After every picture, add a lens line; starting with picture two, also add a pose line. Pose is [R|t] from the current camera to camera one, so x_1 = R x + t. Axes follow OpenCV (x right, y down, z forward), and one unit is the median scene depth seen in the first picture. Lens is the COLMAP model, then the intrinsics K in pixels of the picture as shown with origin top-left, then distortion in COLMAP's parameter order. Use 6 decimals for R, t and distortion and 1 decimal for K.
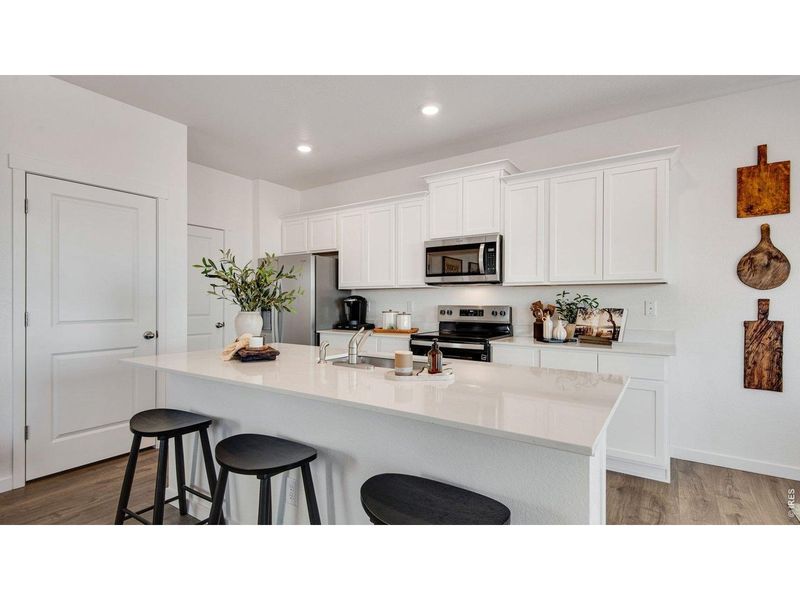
lens RADIAL K [[394.1, 0, 392.7], [0, 394.1, 302.3], [0, 0, 1]] dist [0.001077, -0.000070]
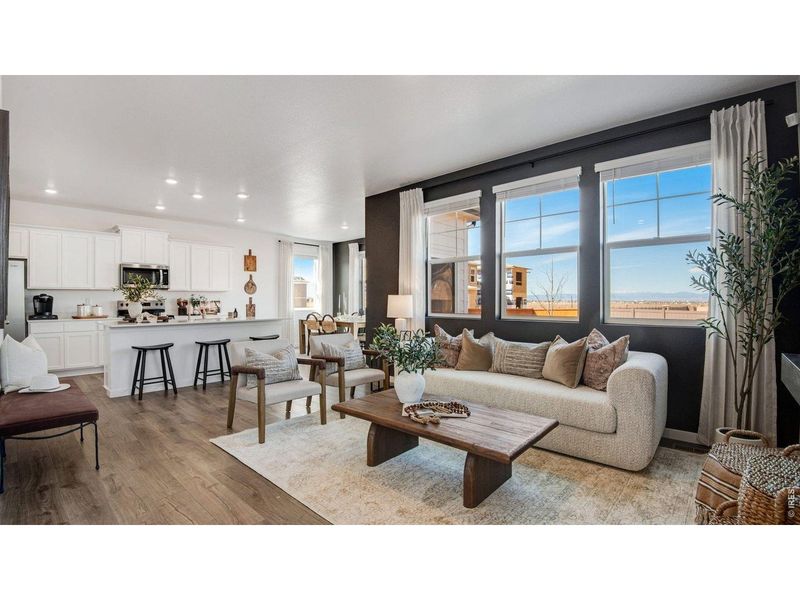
lens RADIAL K [[361.4, 0, 377.7], [0, 361.4, 301.1], [0, 0, 1]] dist [-0.011591, -0.004850]
pose [[0.181276, -0.004091, 0.983424, -1.526735], [0.006002, 0.999977, 0.003053, 0.014809], [-0.983414, 0.005349, 0.181296, -0.472868]]
